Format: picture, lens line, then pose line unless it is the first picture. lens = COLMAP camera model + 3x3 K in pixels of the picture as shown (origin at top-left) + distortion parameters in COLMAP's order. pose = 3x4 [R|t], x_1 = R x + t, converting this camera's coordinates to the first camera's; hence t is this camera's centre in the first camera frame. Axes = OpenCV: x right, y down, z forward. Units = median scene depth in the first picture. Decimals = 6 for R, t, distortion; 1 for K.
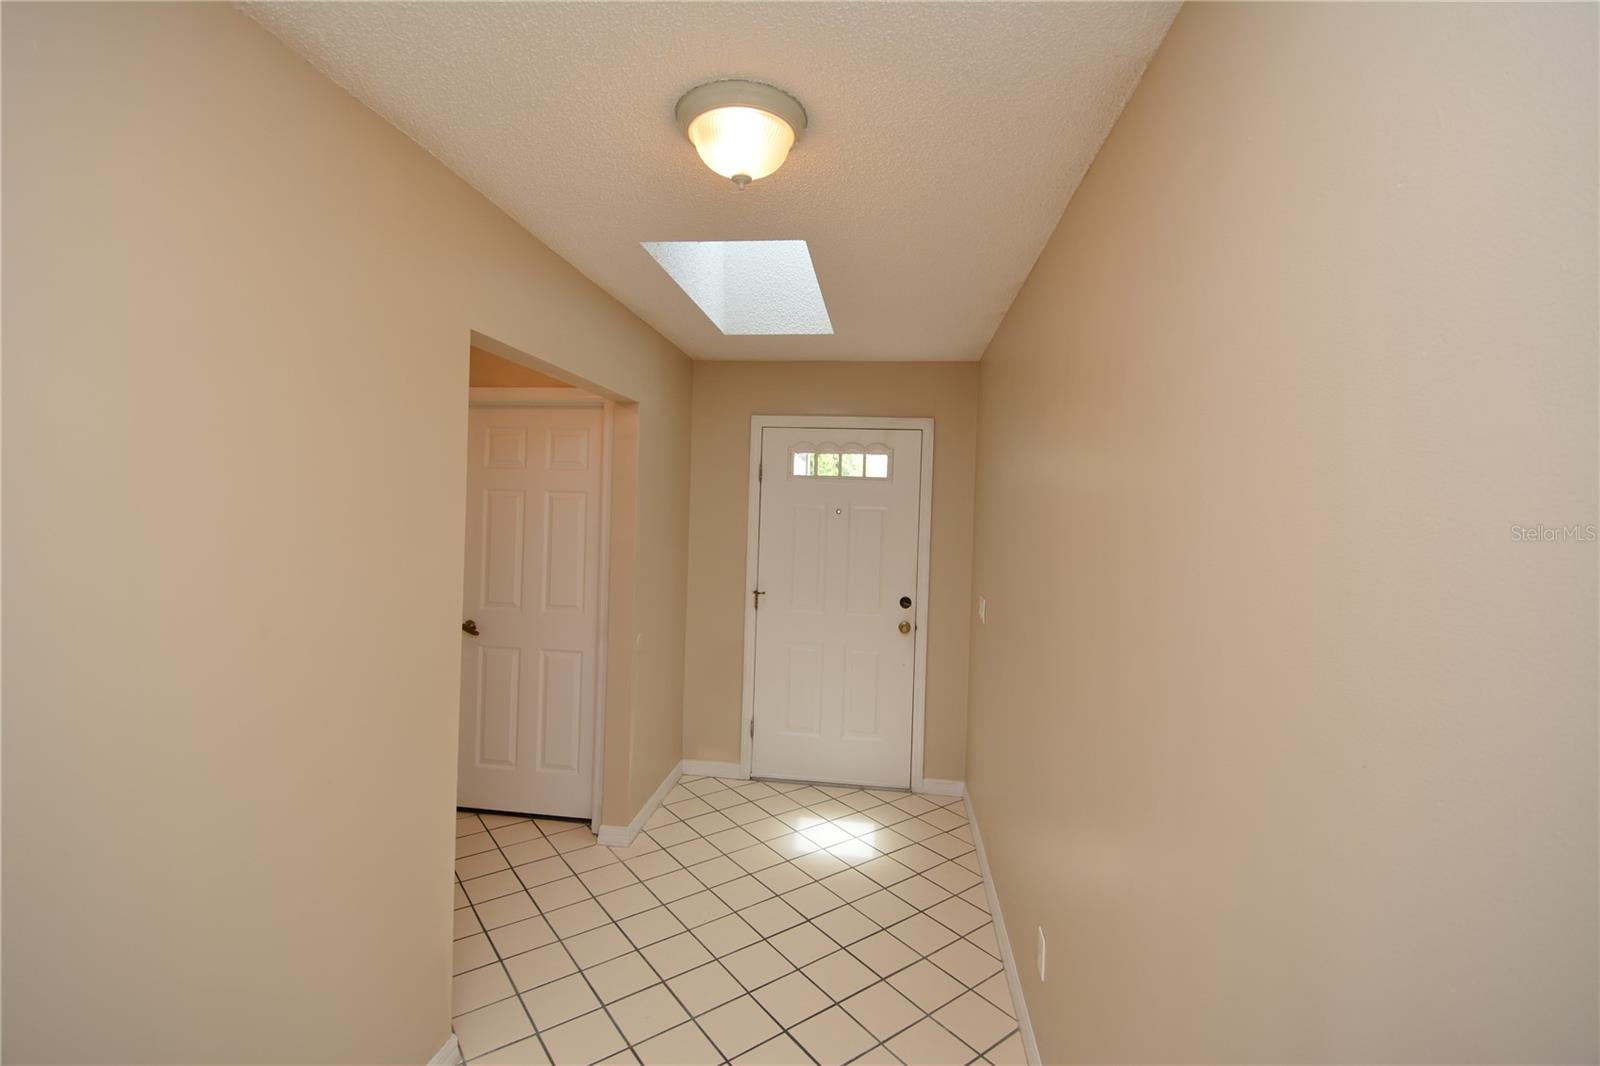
lens RADIAL K [[720.9, 0, 793.3], [0, 720.9, 512.6], [0, 0, 1]] dist [-0.002747, -0.000536]
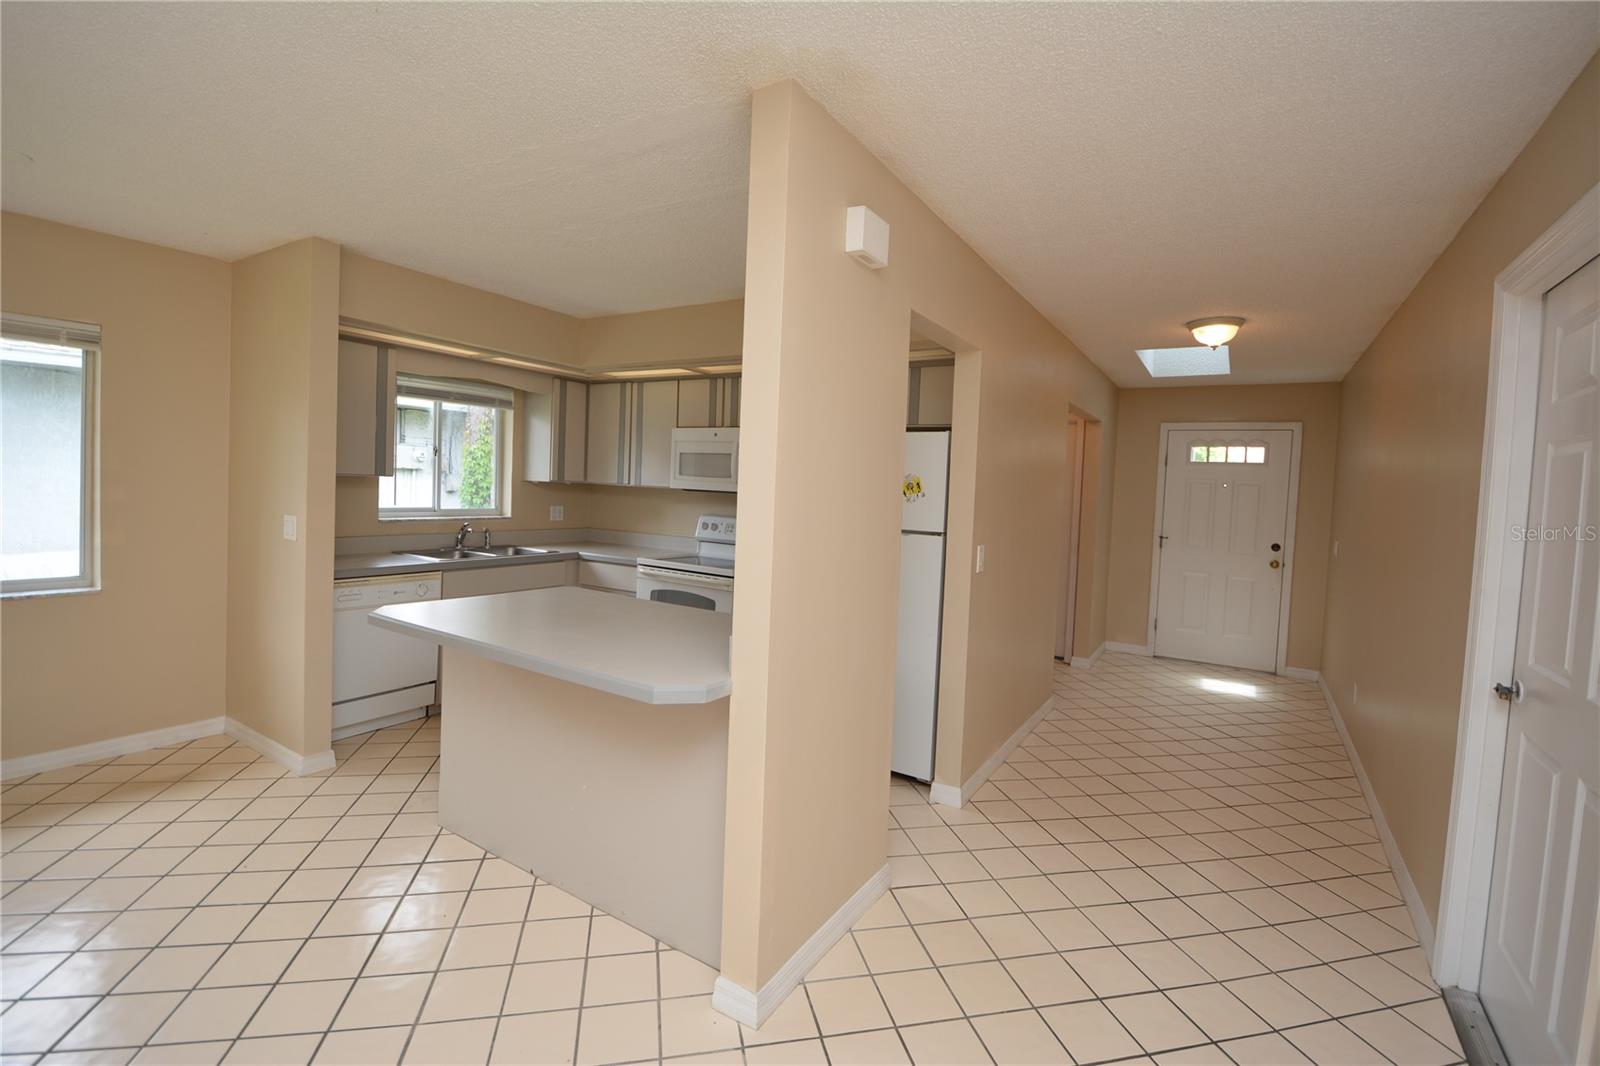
lens RADIAL K [[720.9, 0, 793.3], [0, 720.9, 512.6], [0, 0, 1]] dist [-0.002747, -0.000536]
pose [[0.908444, 0.027193, -0.417122, -0.127317], [-0.023392, 0.999625, 0.014222, 0.054818], [0.417353, -0.003162, 0.908739, -0.744200]]
